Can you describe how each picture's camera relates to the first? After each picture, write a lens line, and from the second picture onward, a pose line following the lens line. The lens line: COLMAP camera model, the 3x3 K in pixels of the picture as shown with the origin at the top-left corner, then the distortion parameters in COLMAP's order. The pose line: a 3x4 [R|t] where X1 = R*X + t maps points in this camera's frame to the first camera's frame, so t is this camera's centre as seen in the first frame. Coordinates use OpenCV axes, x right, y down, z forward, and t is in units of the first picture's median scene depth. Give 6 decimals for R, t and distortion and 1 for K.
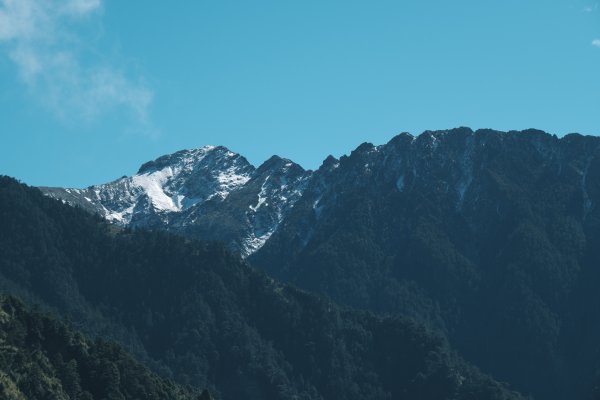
lens RADIAL K [[3633.8, 0, 297.7], [0, 3633.8, 197.9], [0, 0, 1]] dist [0.775687, 0.000000]
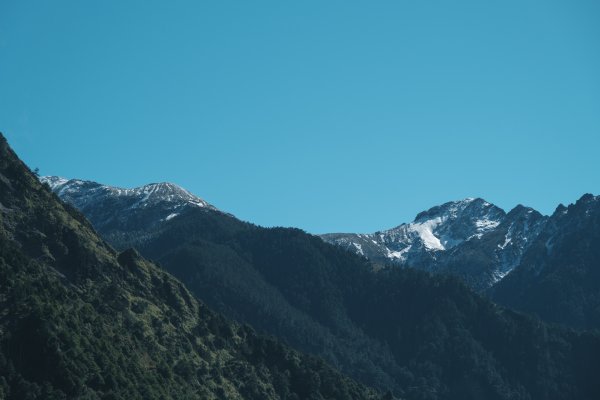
lens RADIAL K [[3633.8, 0, 295.7], [0, 3633.8, 199.1], [0, 0, 1]] dist [0.775687, 0.000000]
pose [[0.979933, -0.022158, -0.198094, 0.174416], [0.023128, 0.999729, 0.002583, -0.019191], [0.197983, -0.007113, 0.980180, -0.280266]]
